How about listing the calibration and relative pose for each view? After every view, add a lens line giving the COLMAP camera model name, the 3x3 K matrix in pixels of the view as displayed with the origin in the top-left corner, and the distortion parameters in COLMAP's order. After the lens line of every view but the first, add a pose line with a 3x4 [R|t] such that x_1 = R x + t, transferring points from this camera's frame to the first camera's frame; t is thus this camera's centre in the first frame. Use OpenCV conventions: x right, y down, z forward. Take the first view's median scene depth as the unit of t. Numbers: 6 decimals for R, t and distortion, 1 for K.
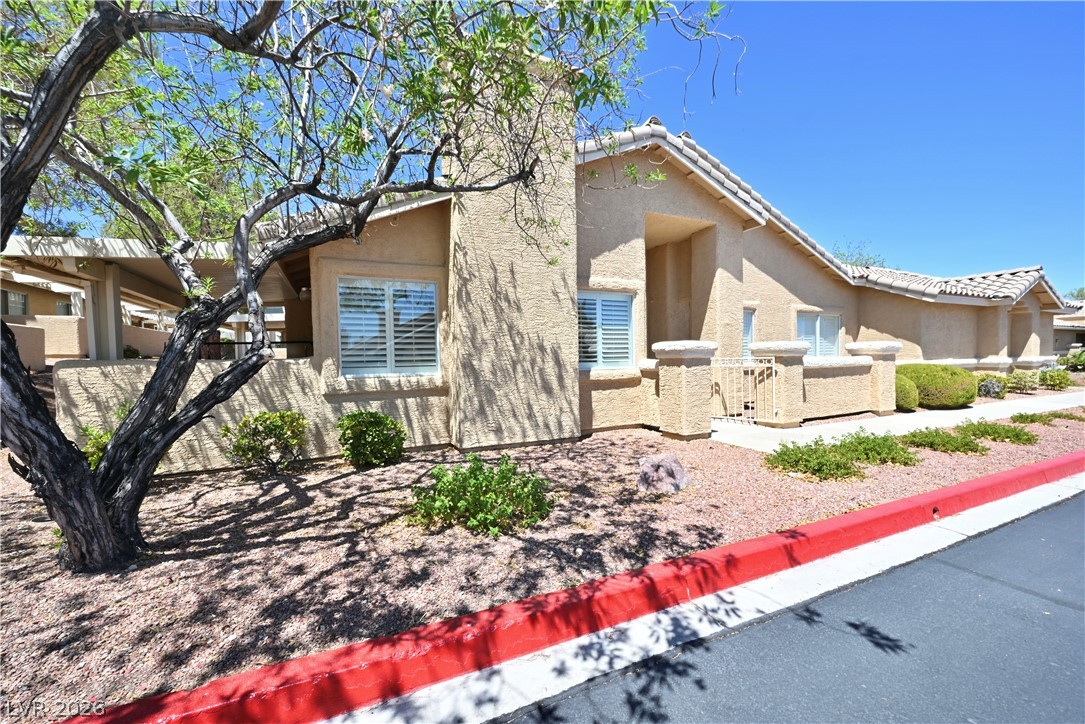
lens RADIAL K [[436.4, 0, 544.7], [0, 436.4, 365.6], [0, 0, 1]] dist [-0.000650, 0.000004]
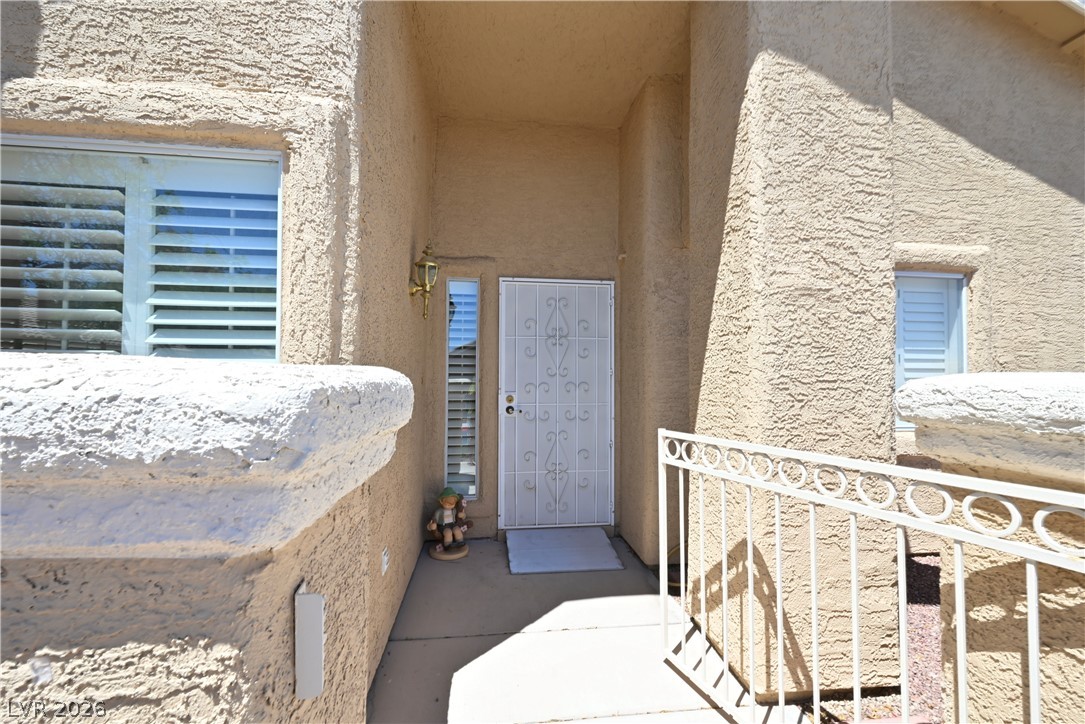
lens RADIAL K [[436.4, 0, 544.7], [0, 436.4, 365.6], [0, 0, 1]] dist [-0.000650, 0.000004]
pose [[0.940860, 0.017120, -0.338362, 0.384177], [-0.033401, 0.998544, -0.042351, -0.042548], [0.337145, 0.051148, 0.940062, 0.770468]]
